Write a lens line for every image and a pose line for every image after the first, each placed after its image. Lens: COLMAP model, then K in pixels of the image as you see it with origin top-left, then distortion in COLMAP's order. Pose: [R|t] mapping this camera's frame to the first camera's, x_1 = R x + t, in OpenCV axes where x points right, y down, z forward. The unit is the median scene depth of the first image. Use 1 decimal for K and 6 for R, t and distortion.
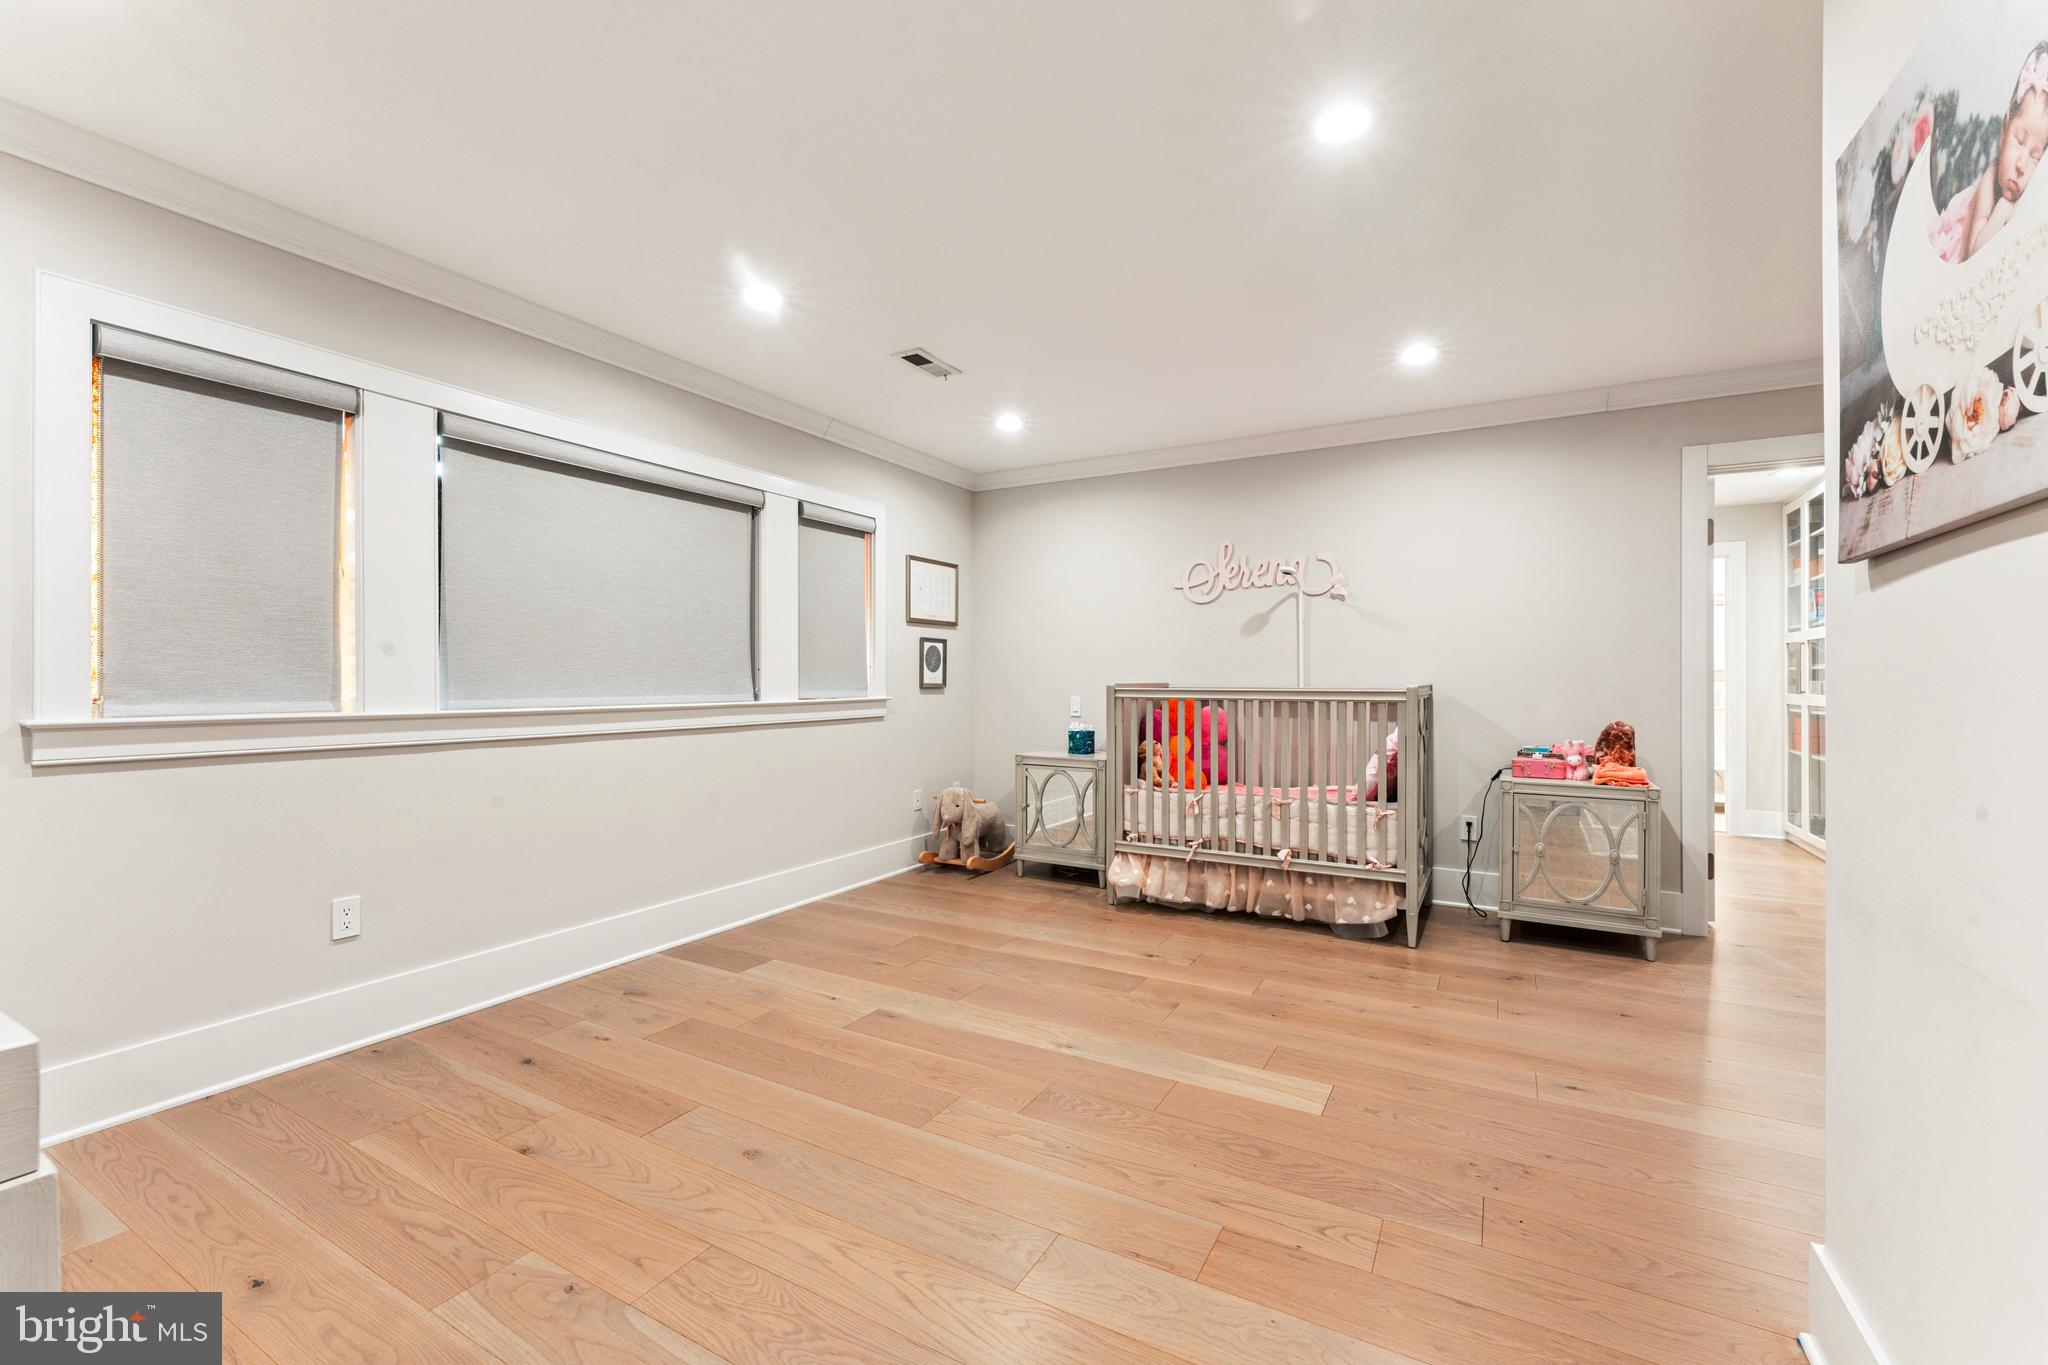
lens RADIAL K [[843.6, 0, 1023.5], [0, 843.6, 676.6], [0, 0, 1]] dist [-0.001060, 0.000284]
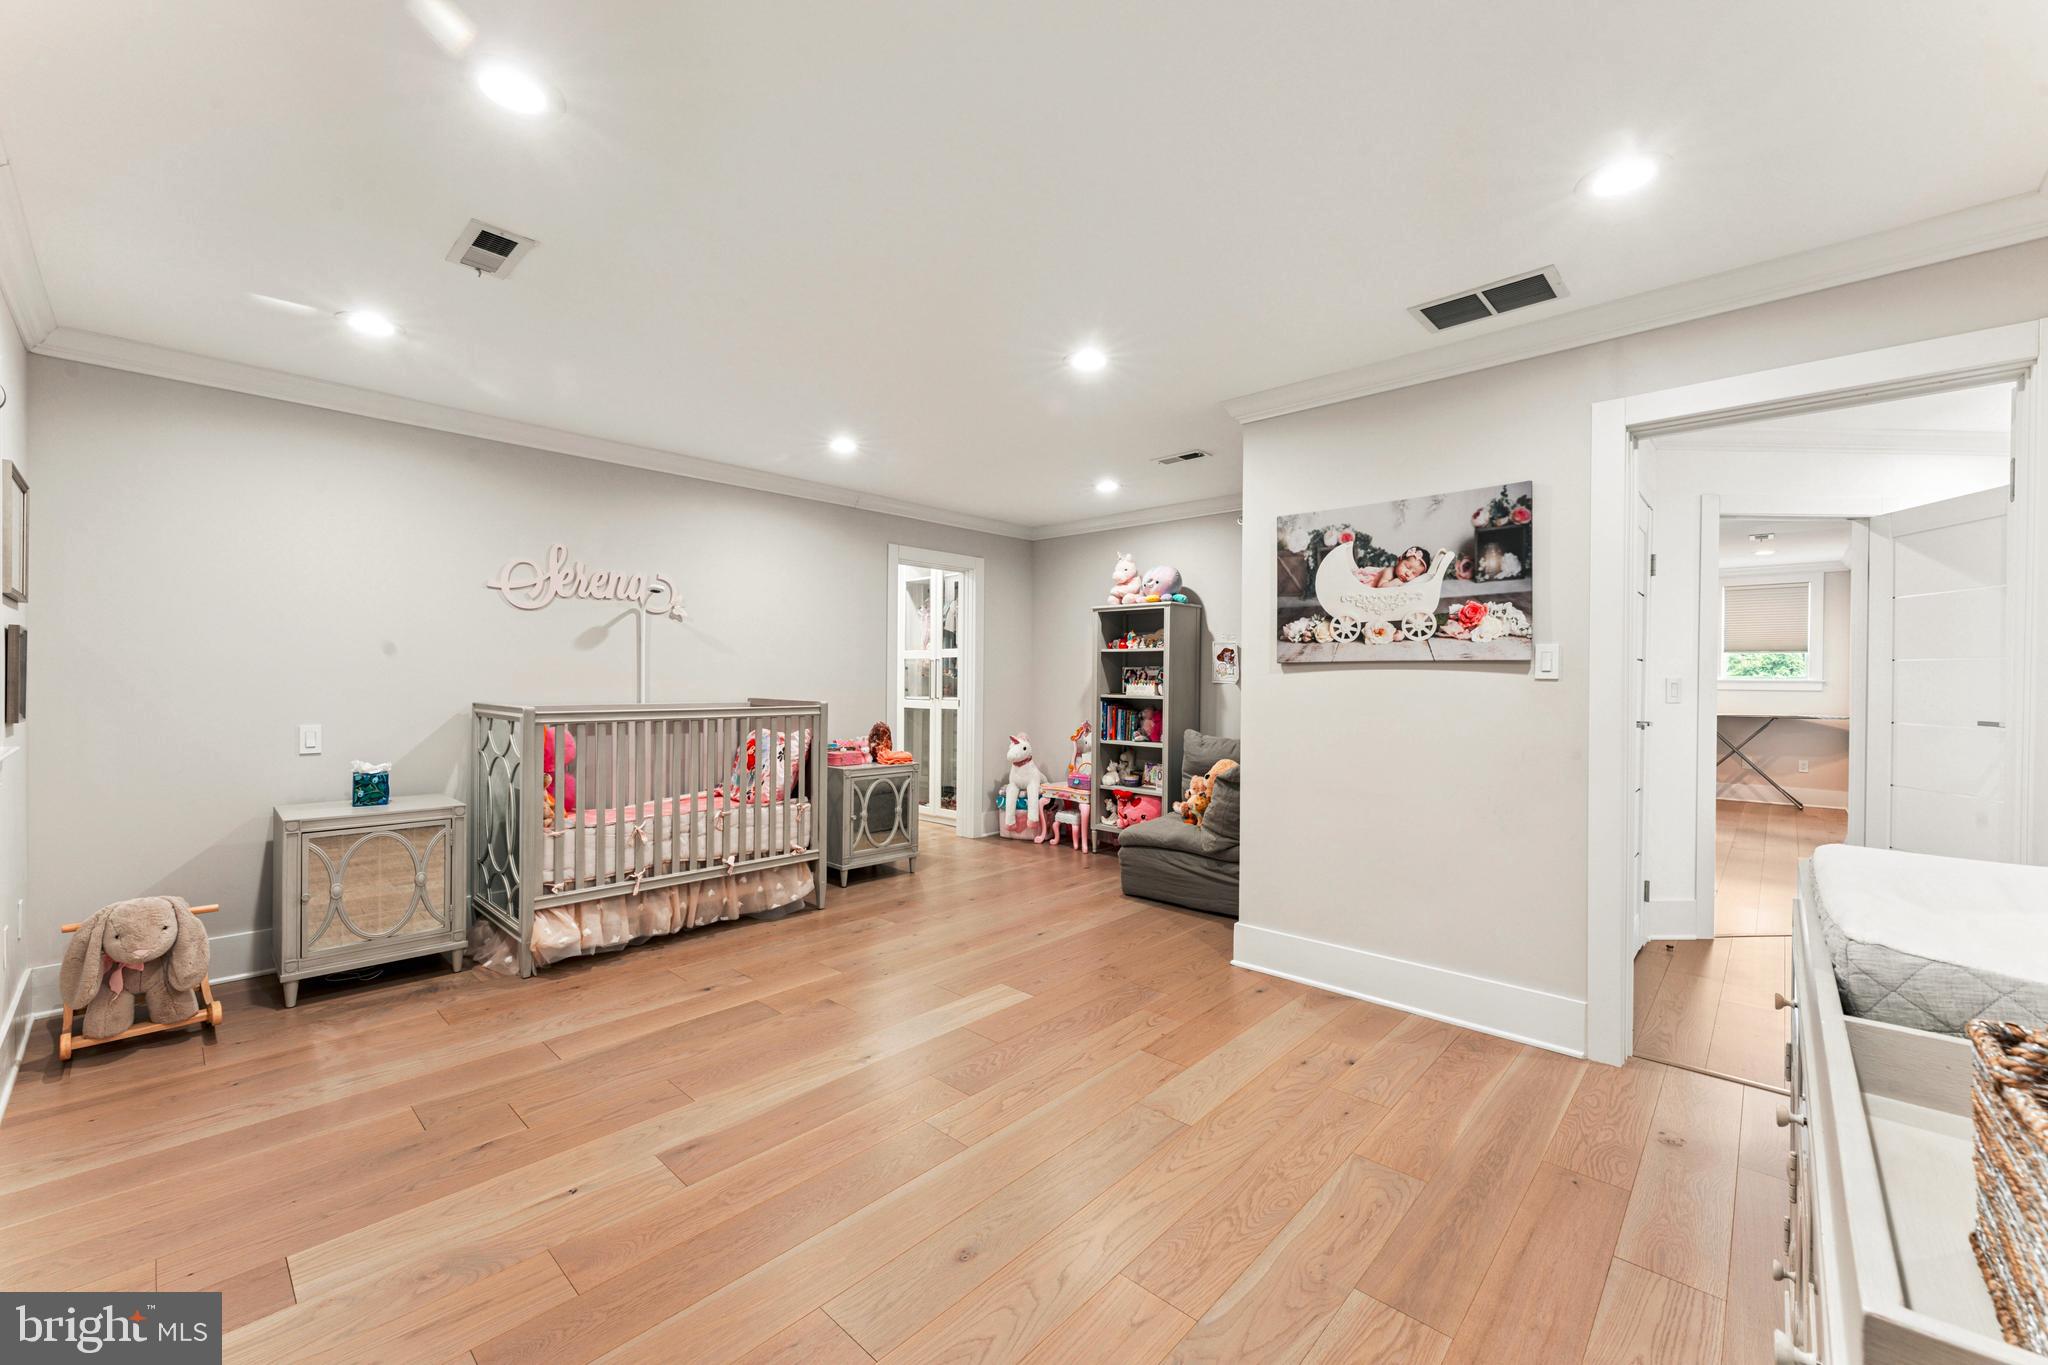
lens RADIAL K [[811.6, 0, 1024.0], [0, 811.6, 682.5], [0, 0, 1]] dist [0.001541, 0.000291]
pose [[0.238025, -0.003954, 0.971251, -0.607335], [-0.008150, 0.999948, 0.006068, -0.026503], [-0.971225, -0.009360, 0.237981, 0.391875]]
